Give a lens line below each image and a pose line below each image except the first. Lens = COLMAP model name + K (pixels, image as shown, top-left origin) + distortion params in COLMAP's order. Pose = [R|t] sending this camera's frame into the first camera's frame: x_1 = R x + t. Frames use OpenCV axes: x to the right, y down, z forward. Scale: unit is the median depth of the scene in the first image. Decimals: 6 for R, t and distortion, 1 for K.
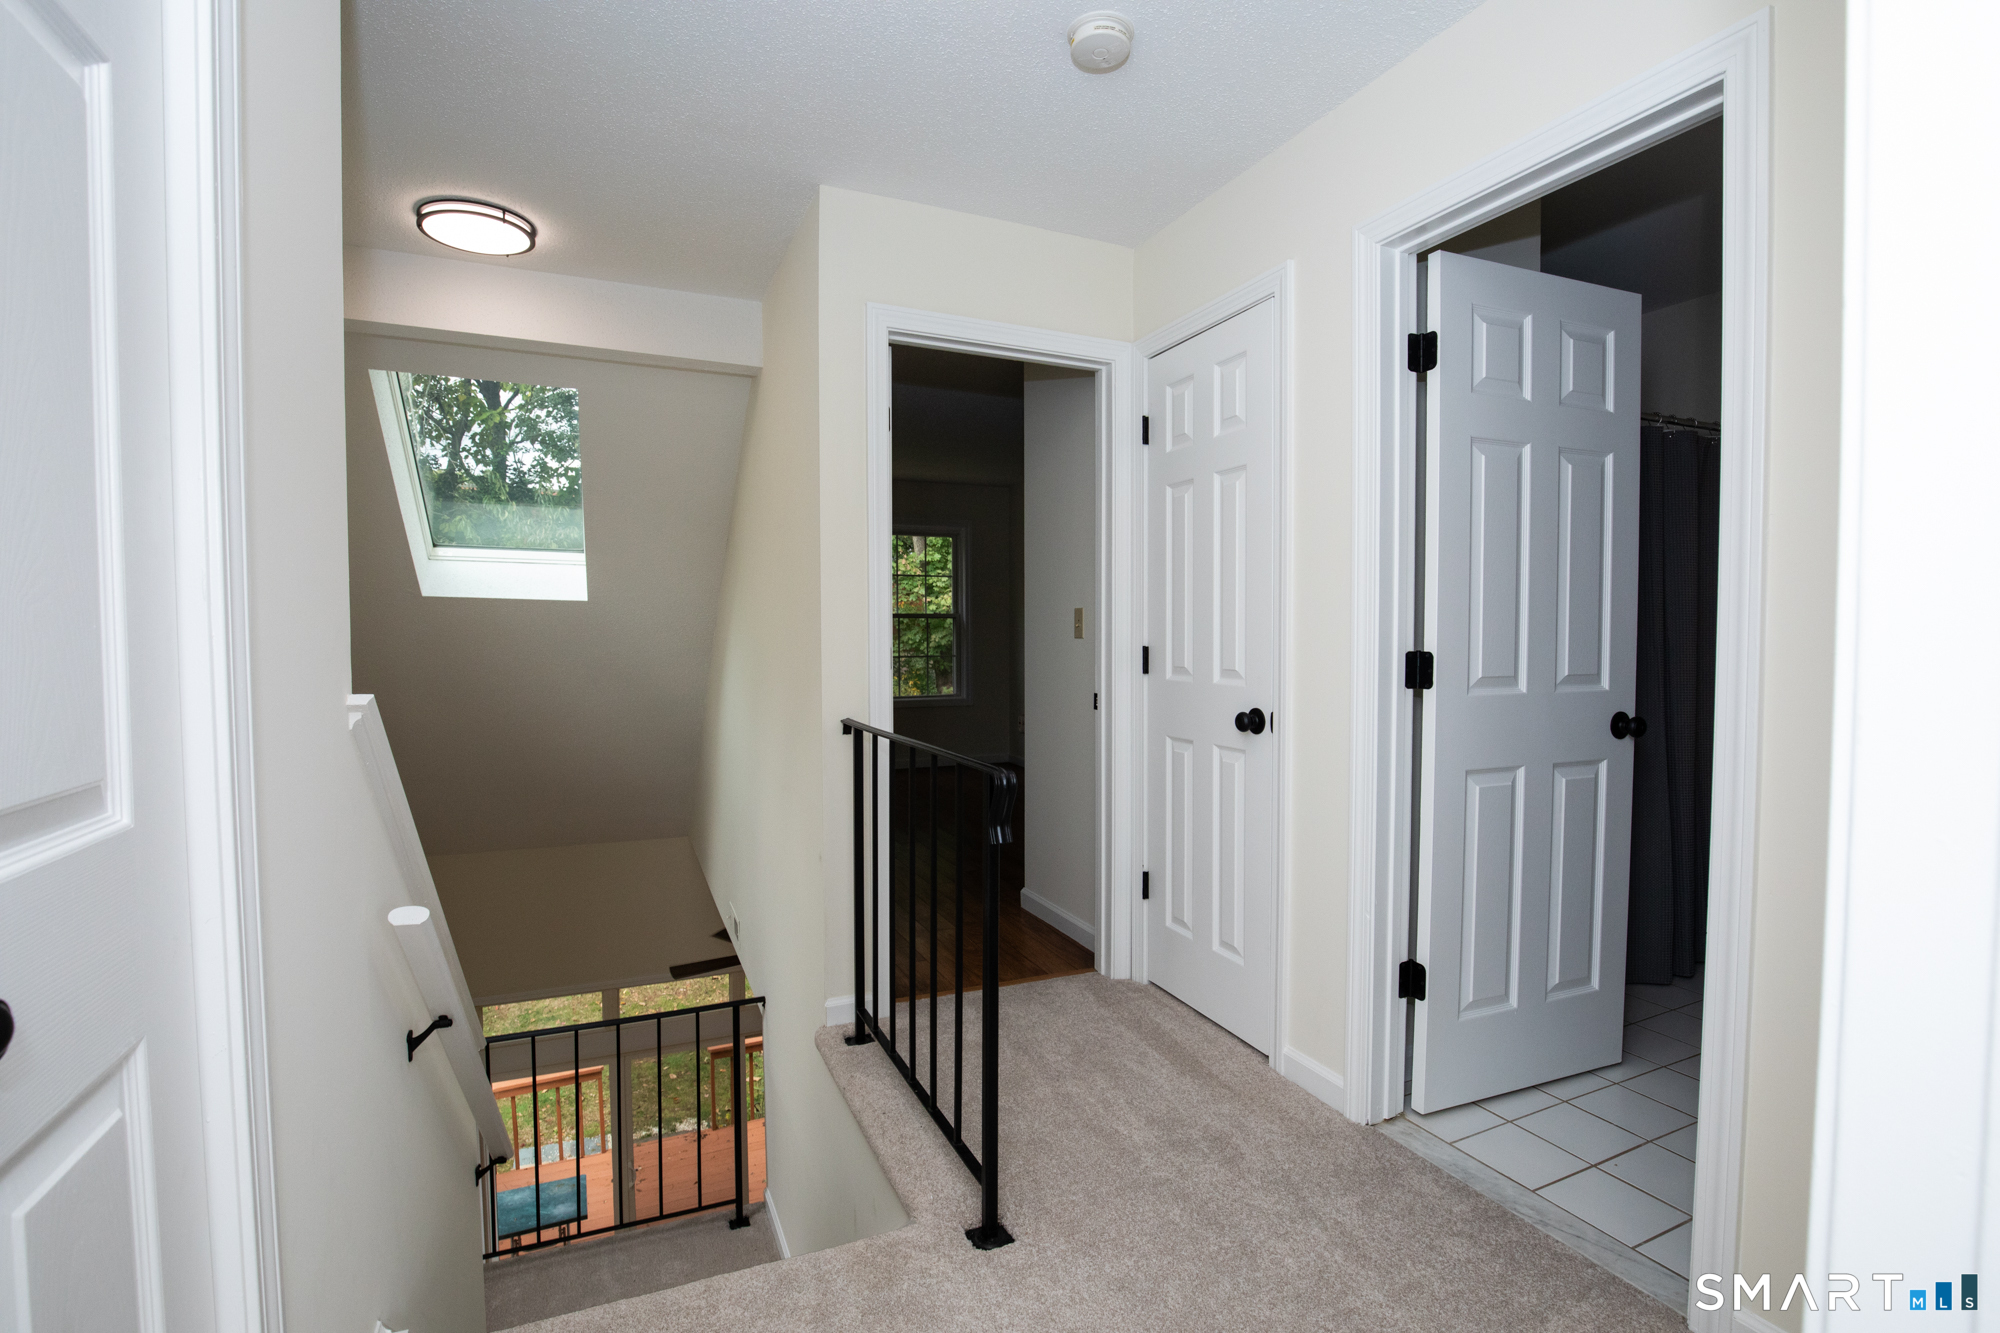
lens RADIAL K [[928.0, 0, 965.8], [0, 928.0, 660.6], [0, 0, 1]] dist [-0.035545, 0.004323]
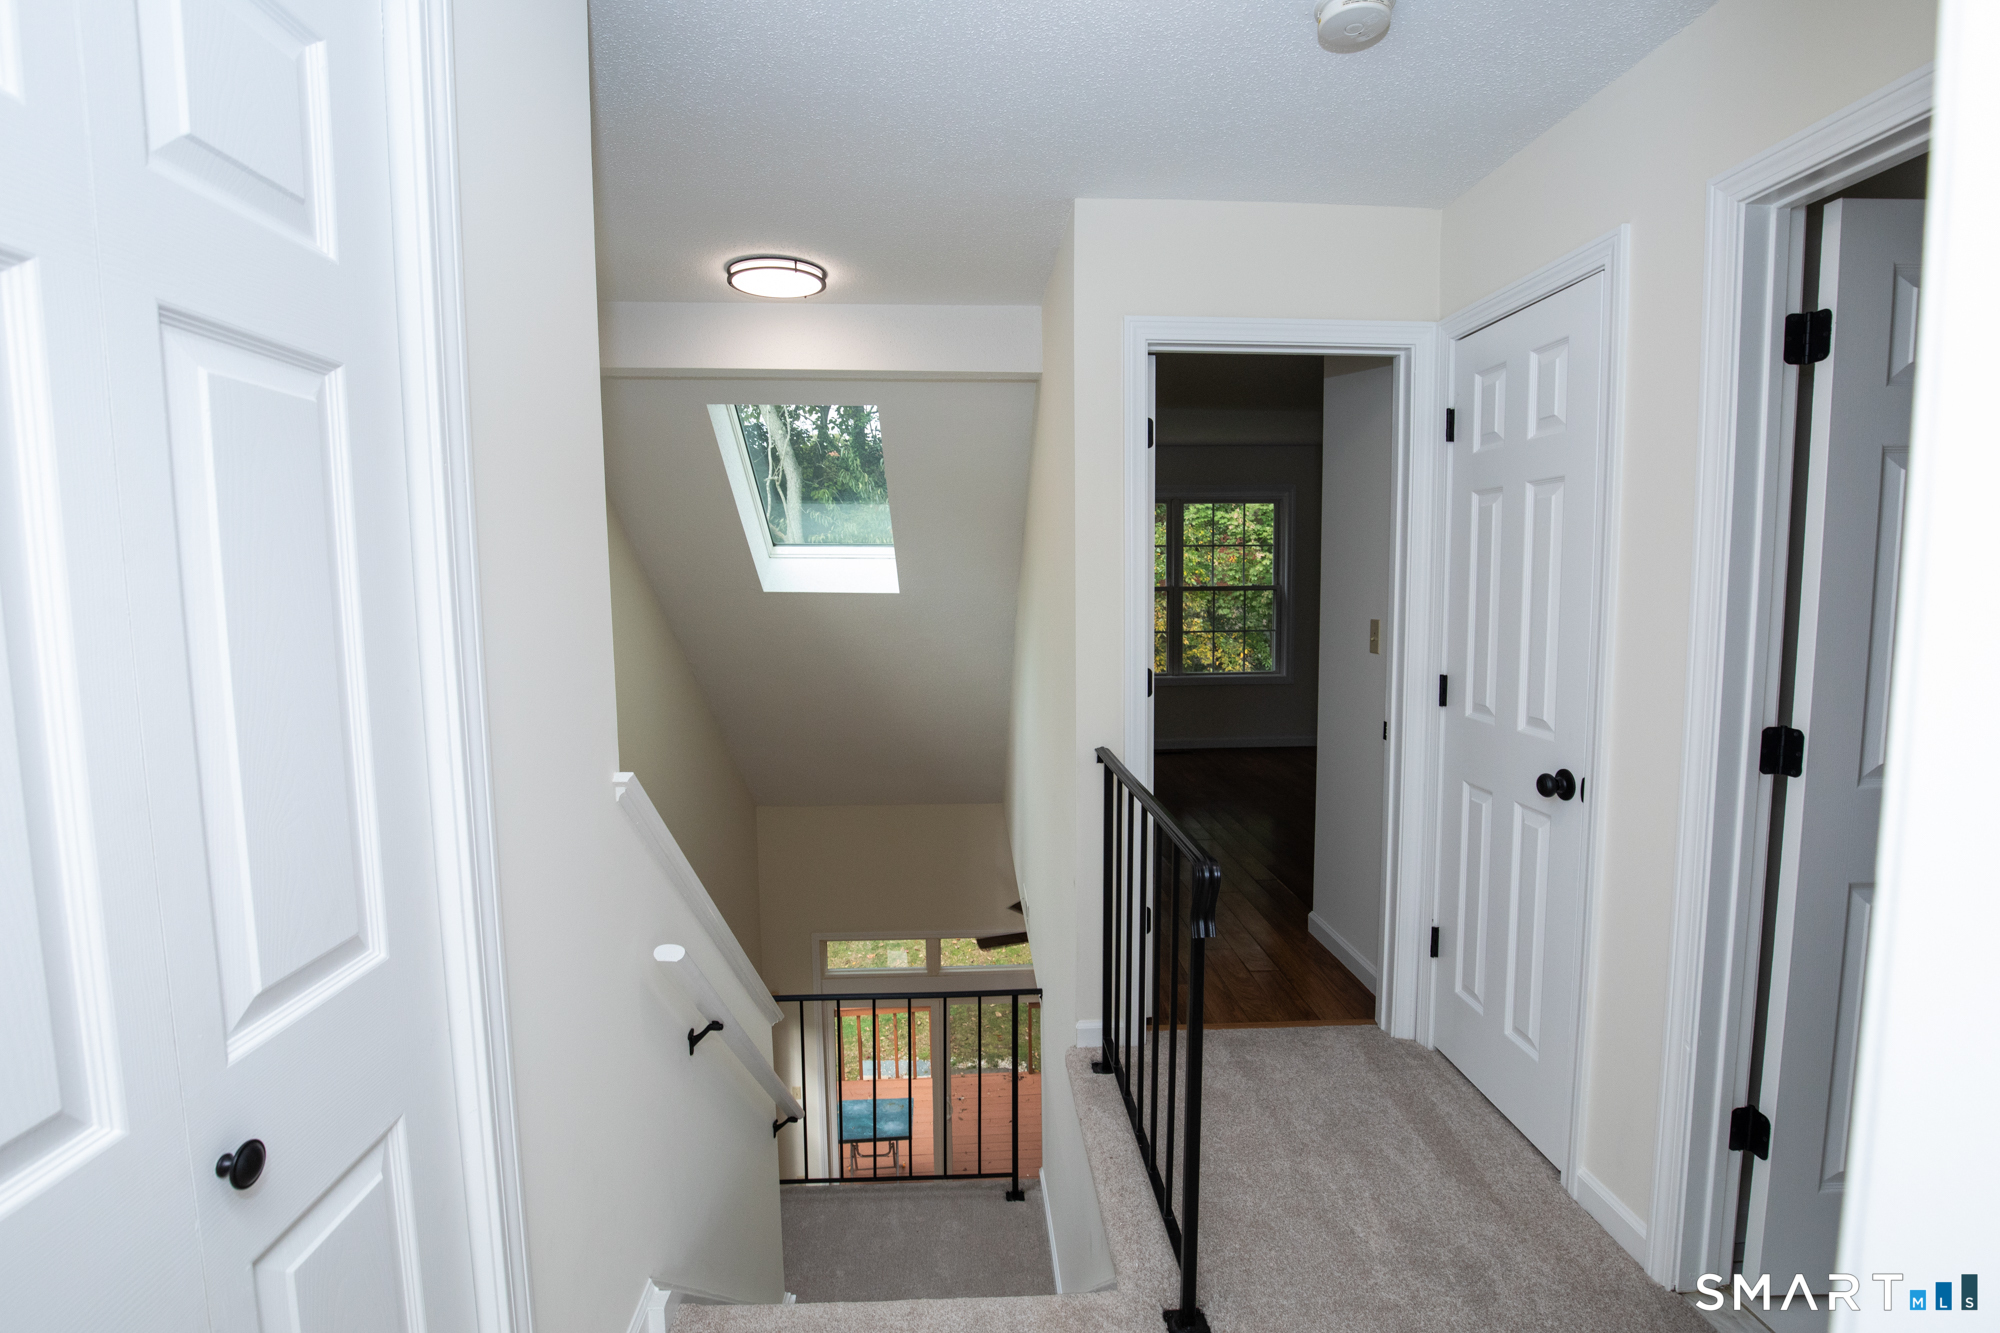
lens RADIAL K [[928.0, 0, 958.8], [0, 928.0, 665.0], [0, 0, 1]] dist [-0.035545, 0.004323]
pose [[0.932962, 0.017620, -0.359543, 0.090766], [0.004058, 0.998223, 0.059452, -0.091377], [0.359952, -0.056925, 0.931233, 0.026728]]
